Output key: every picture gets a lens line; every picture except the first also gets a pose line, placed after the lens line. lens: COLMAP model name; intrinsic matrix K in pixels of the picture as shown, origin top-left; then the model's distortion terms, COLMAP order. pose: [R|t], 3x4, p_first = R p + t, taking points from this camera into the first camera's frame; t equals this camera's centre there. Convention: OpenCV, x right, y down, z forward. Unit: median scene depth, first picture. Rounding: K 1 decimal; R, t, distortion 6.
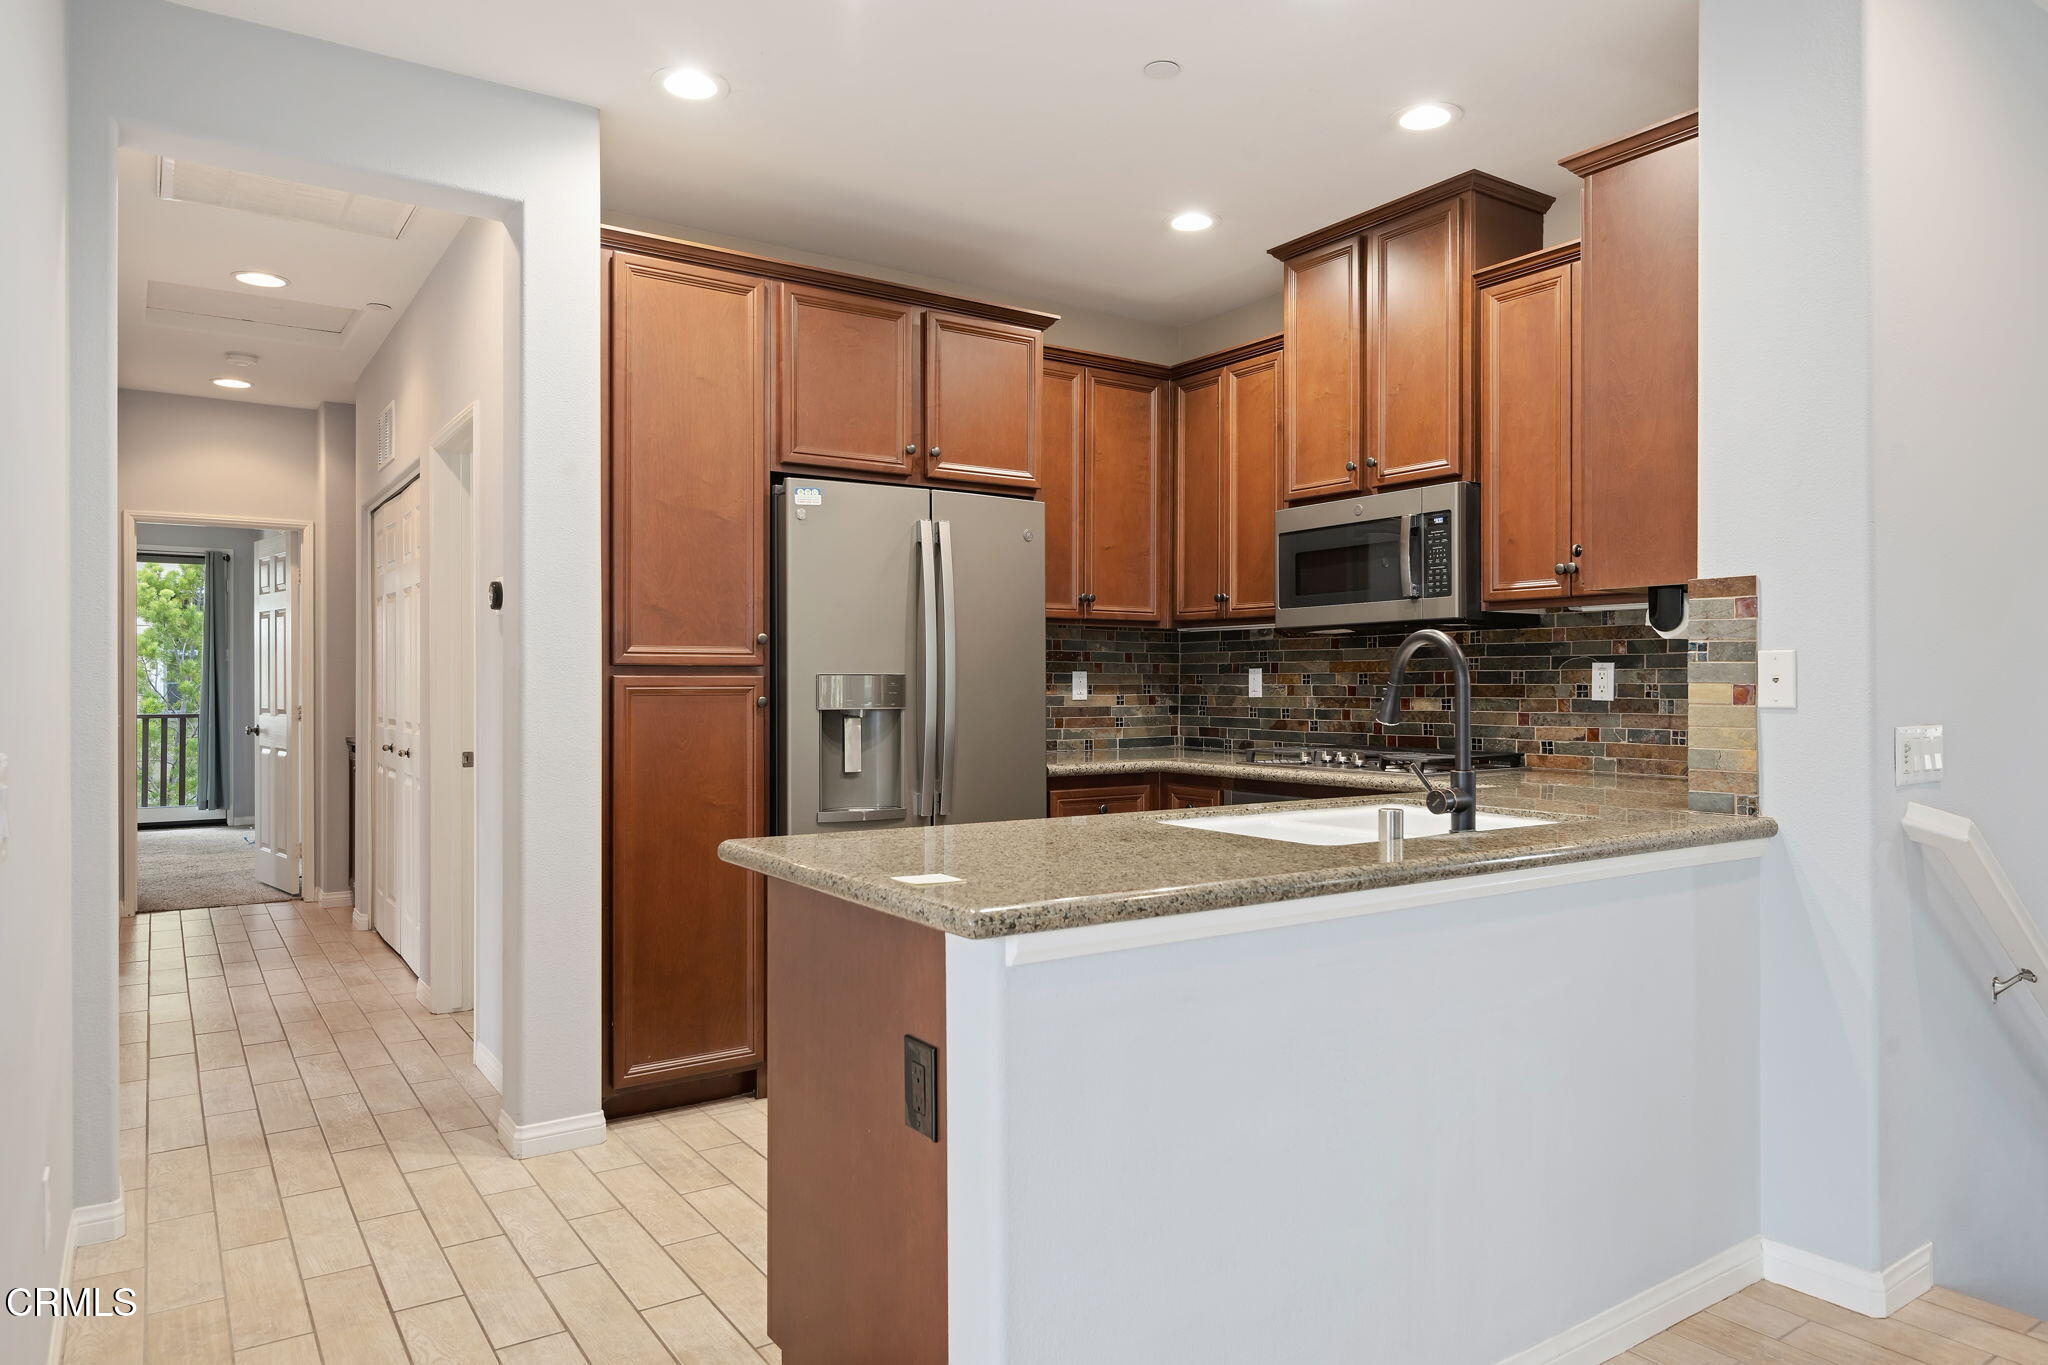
lens RADIAL K [[1283.3, 0, 1024.0], [0, 1283.3, 682.5], [0, 0, 1]] dist [0.003960, 0.000709]
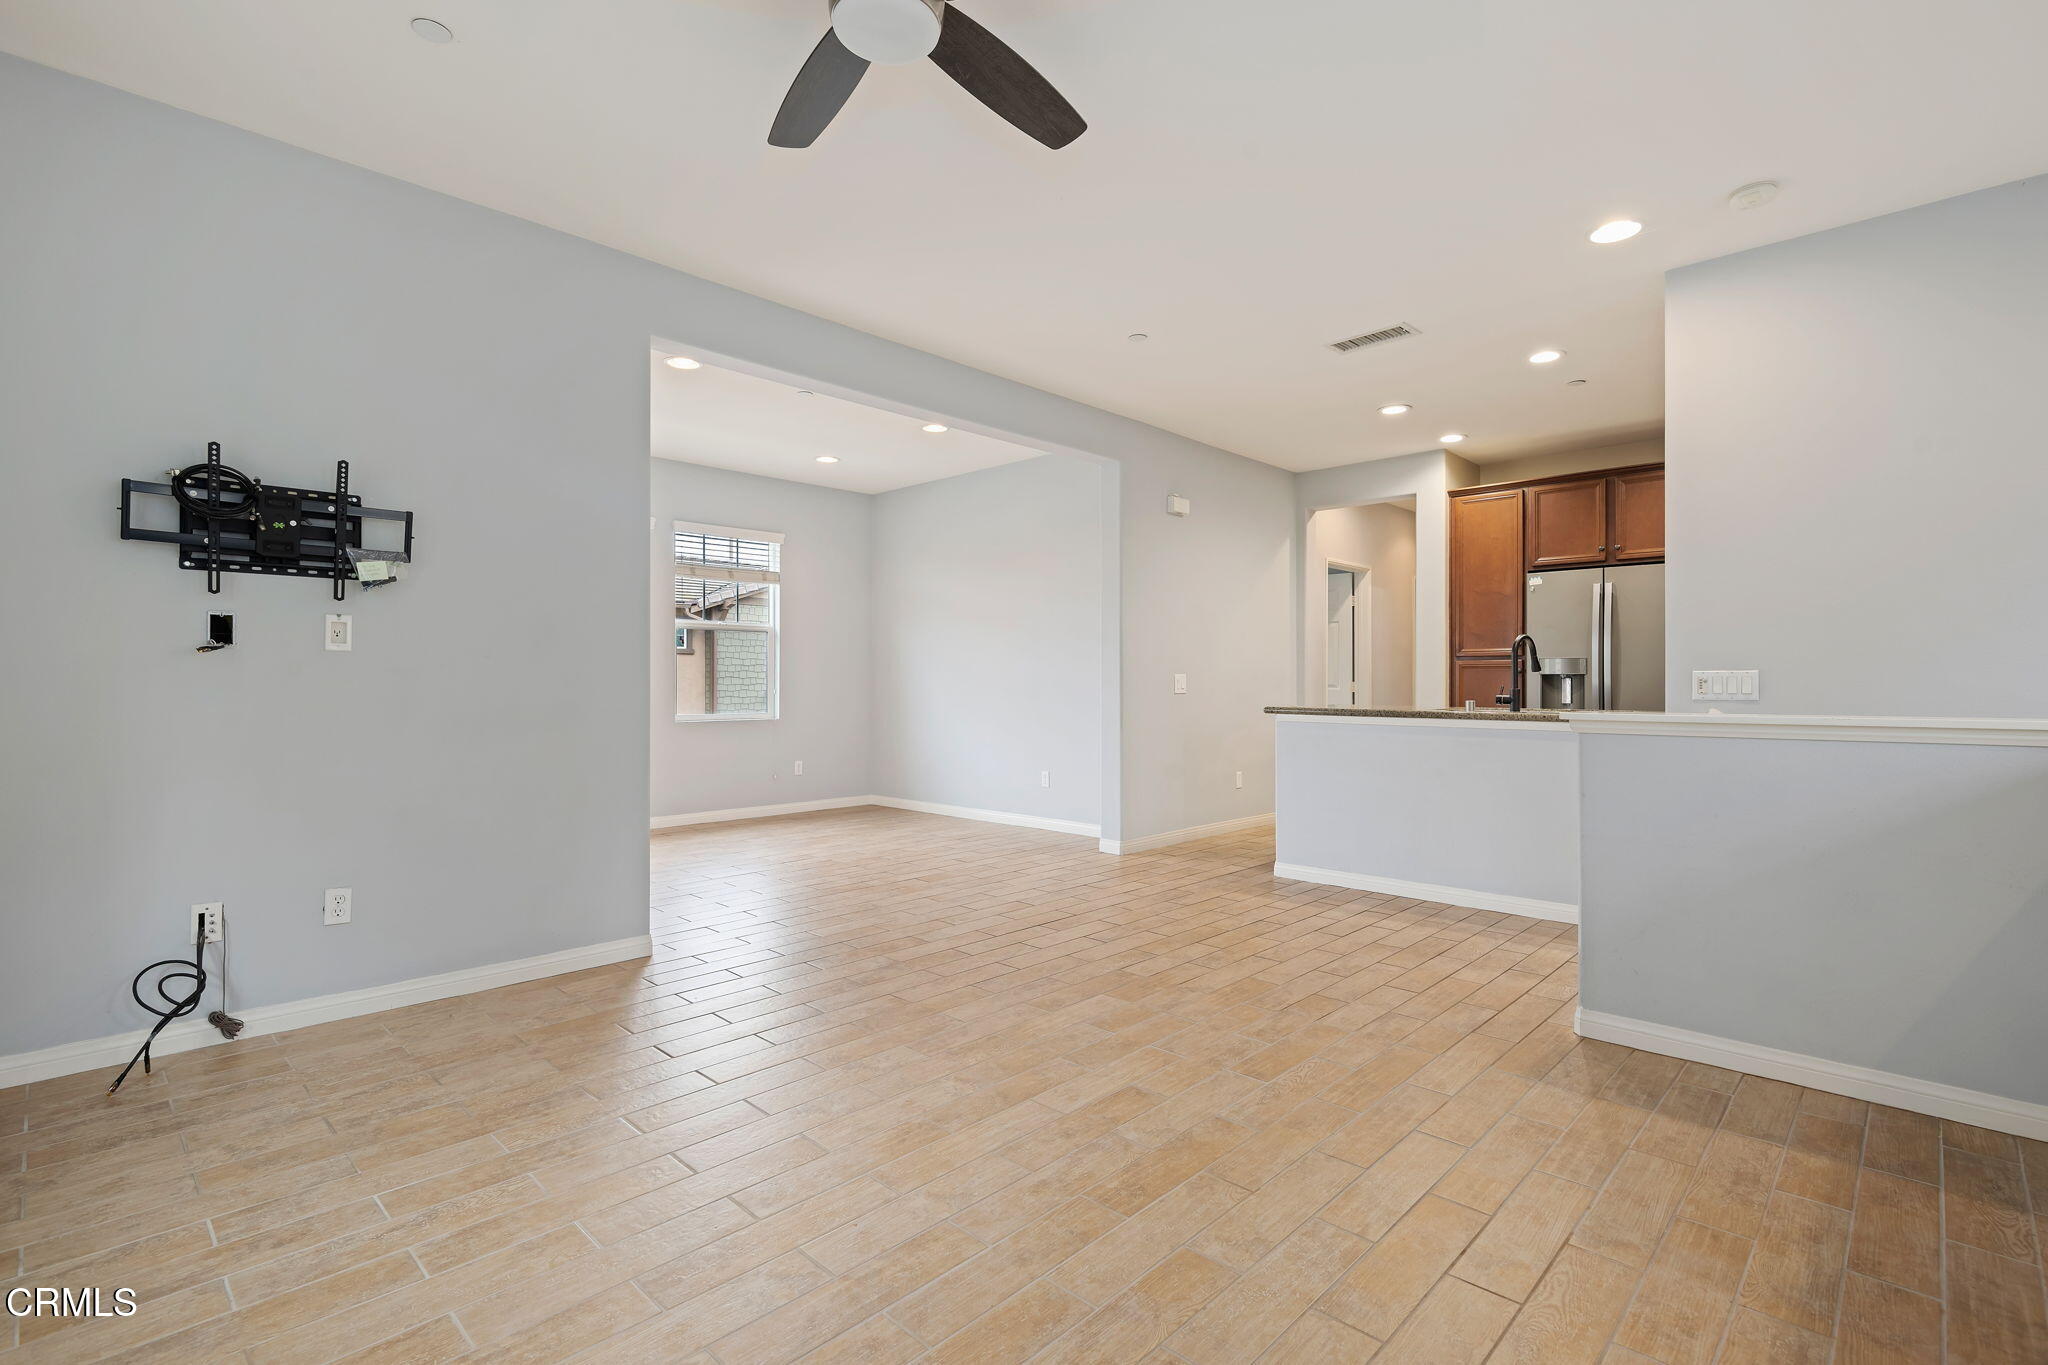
lens RADIAL K [[951.1, 0, 1024.0], [0, 951.1, 682.5], [0, 0, 1]] dist [-0.000259, -0.001217]
pose [[0.203767, 0.001379, -0.979019, 1.173635], [-0.002558, 0.999996, 0.000876, 0.033012], [0.979016, 0.002325, 0.203769, -0.209549]]
